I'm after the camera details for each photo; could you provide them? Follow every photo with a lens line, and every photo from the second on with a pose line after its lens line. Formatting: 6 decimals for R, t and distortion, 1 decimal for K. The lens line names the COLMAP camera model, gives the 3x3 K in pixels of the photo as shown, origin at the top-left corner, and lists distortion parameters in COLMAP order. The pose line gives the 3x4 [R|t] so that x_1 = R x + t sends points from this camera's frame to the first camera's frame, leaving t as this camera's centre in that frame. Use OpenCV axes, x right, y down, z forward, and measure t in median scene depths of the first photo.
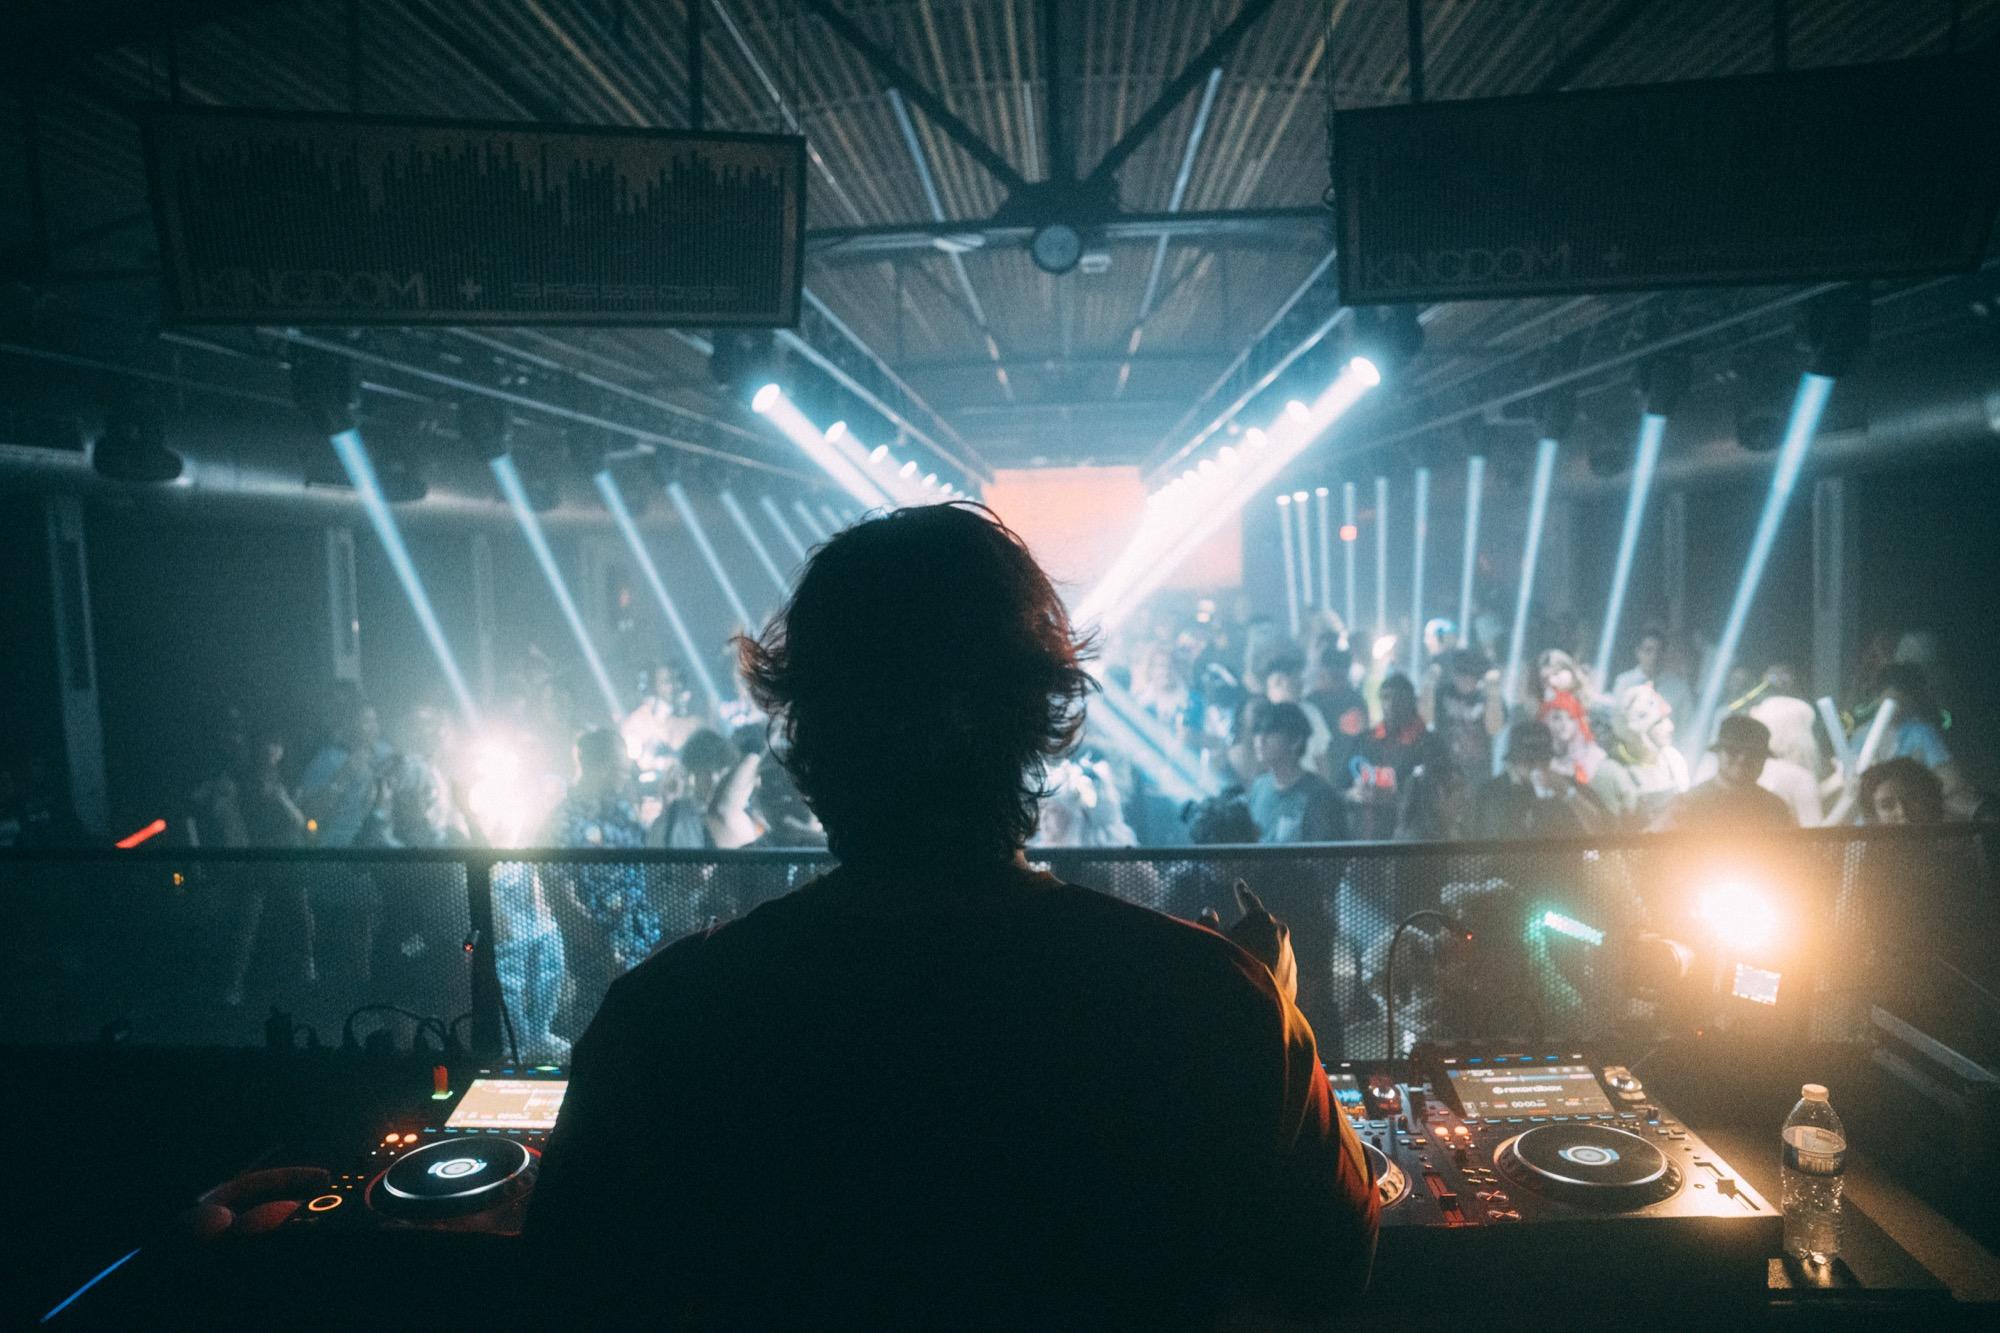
lens RADIAL K [[1315.5, 0, 1000.0], [0, 1315.5, 666.5], [0, 0, 1]] dist [-0.110432, 0.067088]
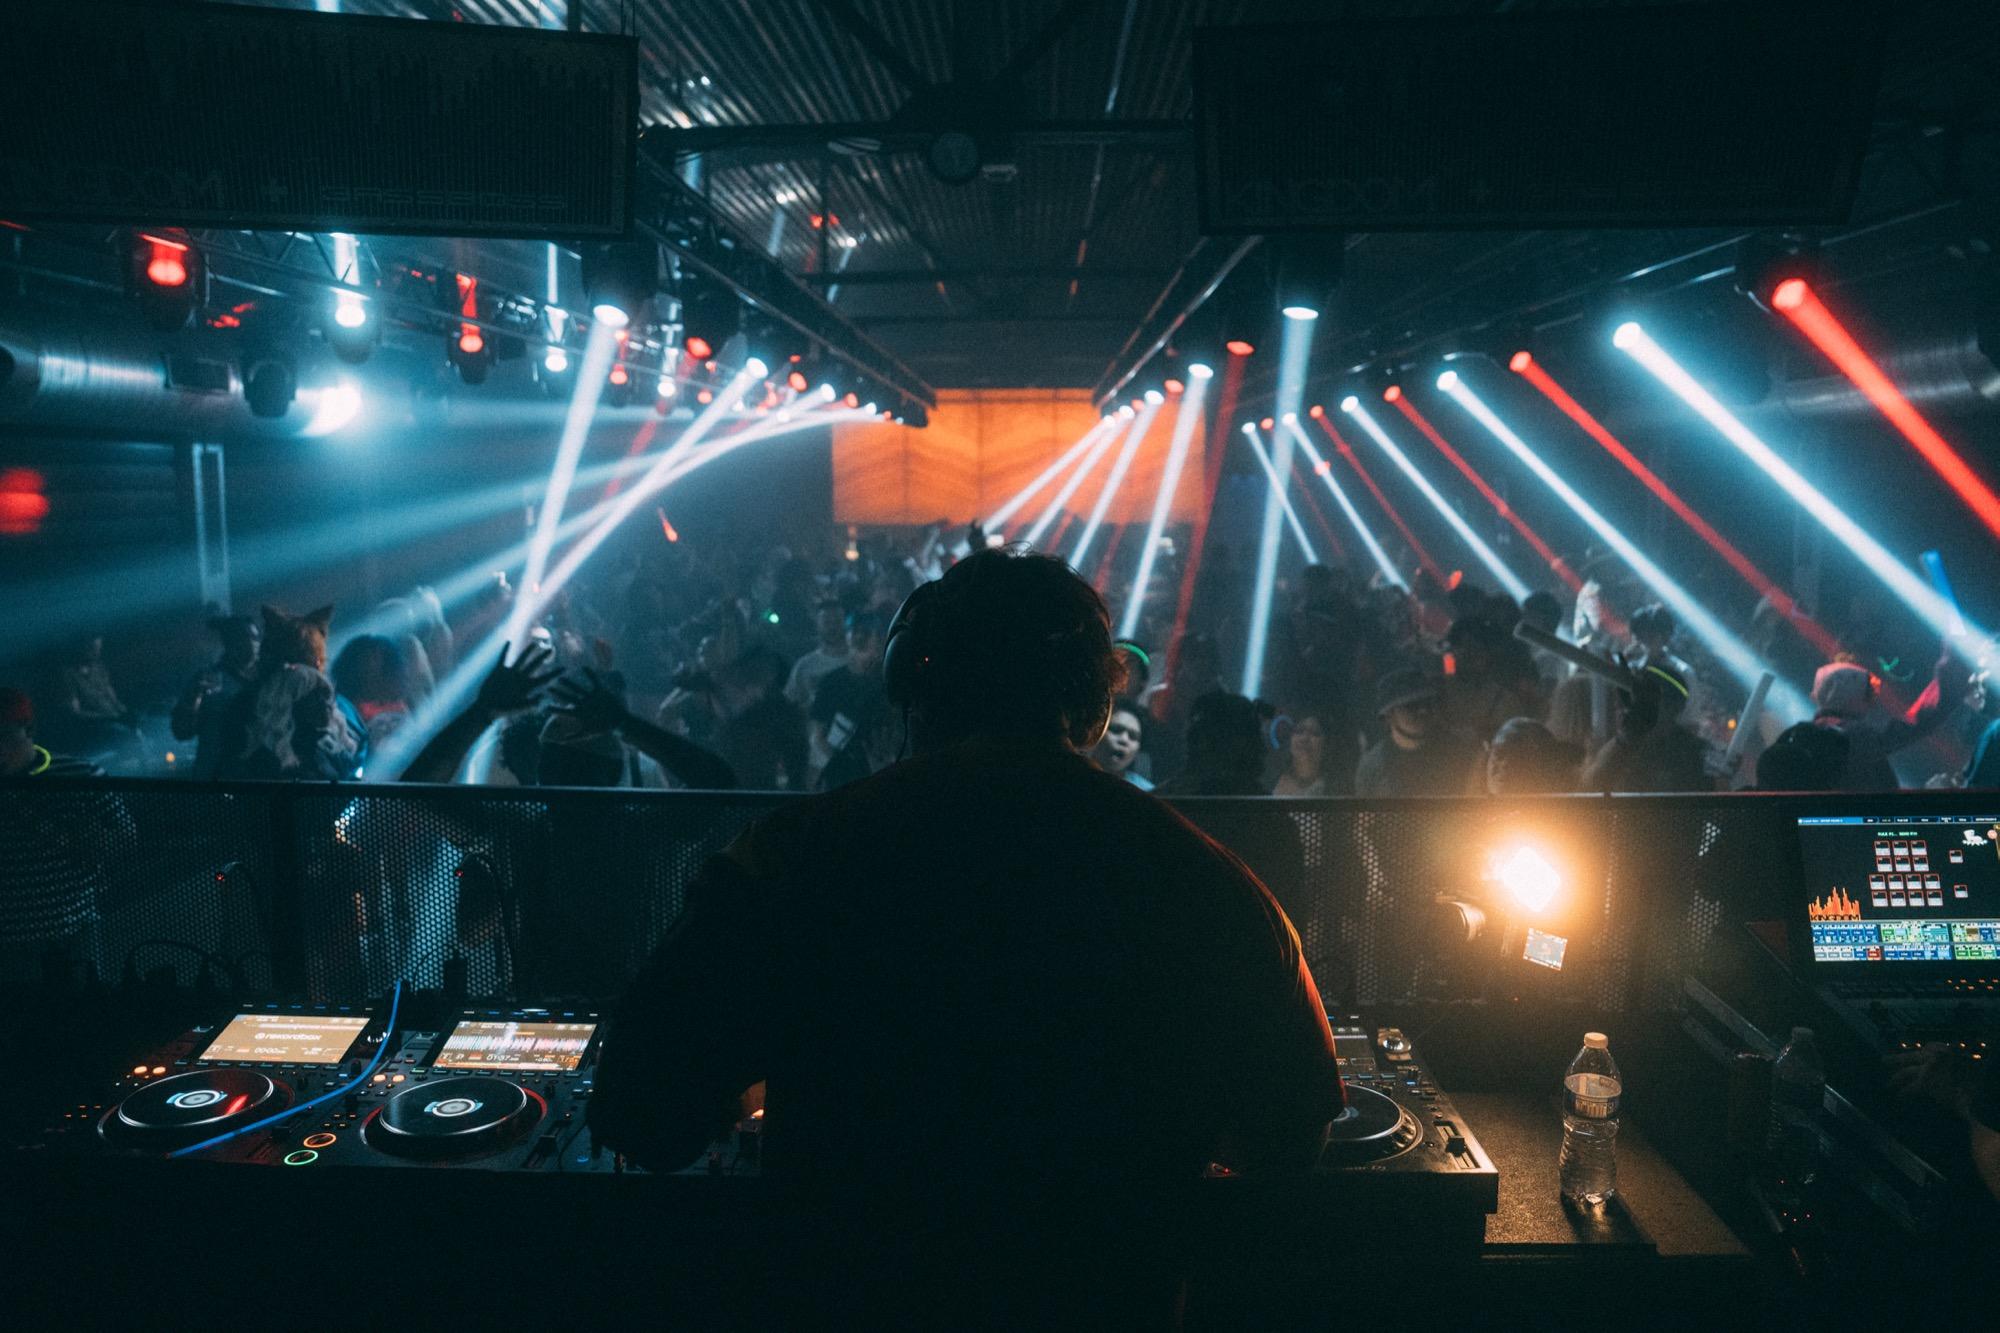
lens RADIAL K [[1427.7, 0, 1000.0], [0, 1427.7, 666.5], [0, 0, 1]] dist [-0.114639, 0.074215]
pose [[0.999207, 0.025228, 0.030809, 0.104216], [-0.026598, 0.998637, 0.044897, -0.004679], [-0.029635, -0.045681, 0.998516, -0.047047]]
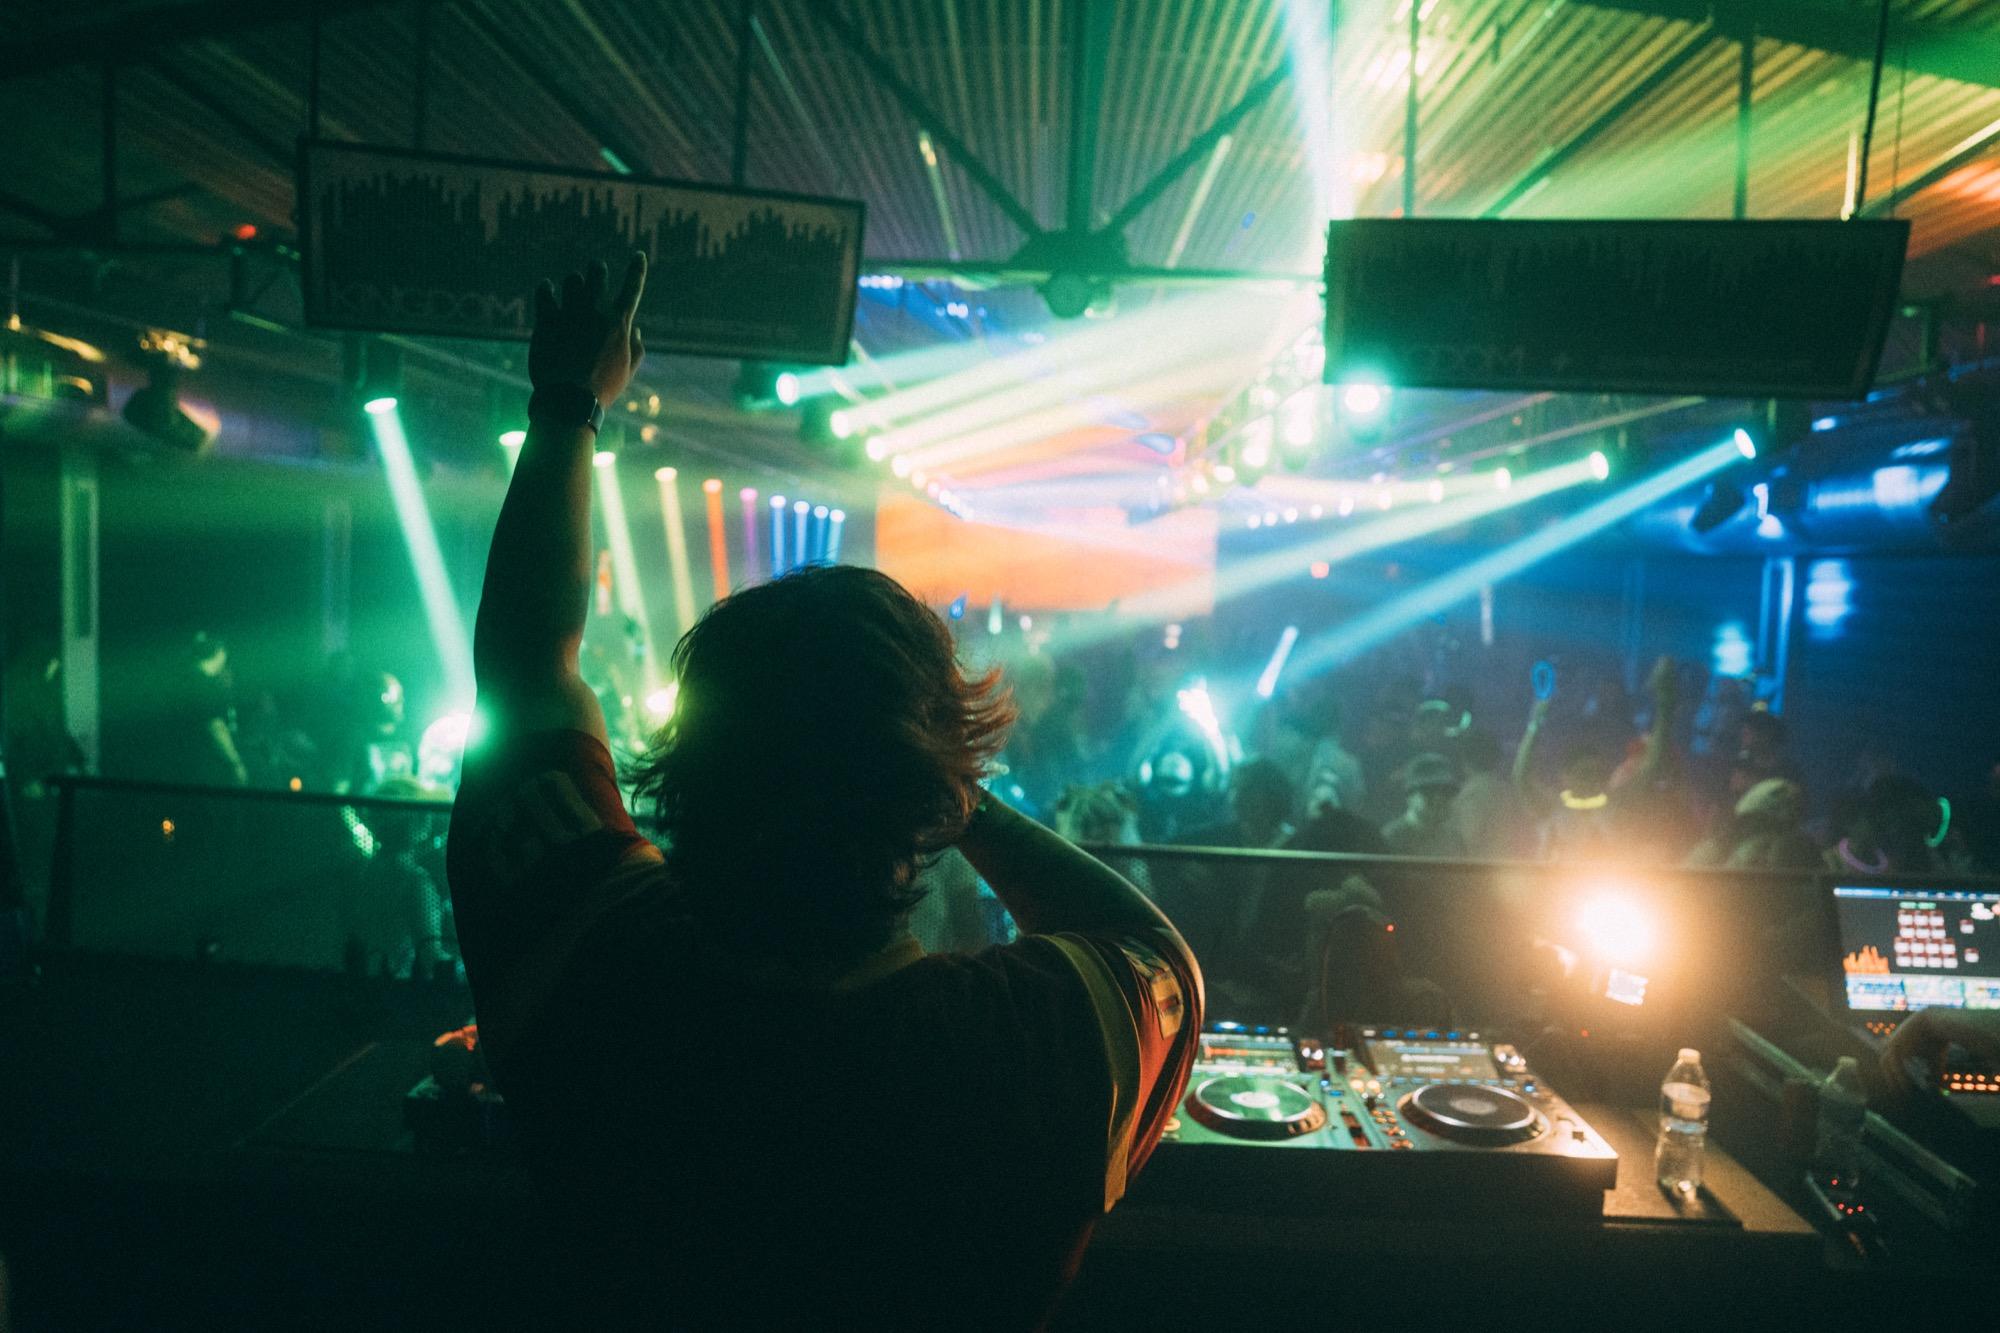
lens RADIAL K [[1324.1, 0, 975.4], [0, 1324.1, 662.3], [0, 0, 1]] dist [-0.108096, 0.061099]
pose [[0.997486, 0.070028, 0.010869, -0.043086], [-0.069958, 0.997527, -0.006699, -0.004601], [-0.011311, 0.005922, 0.999918, -0.166190]]
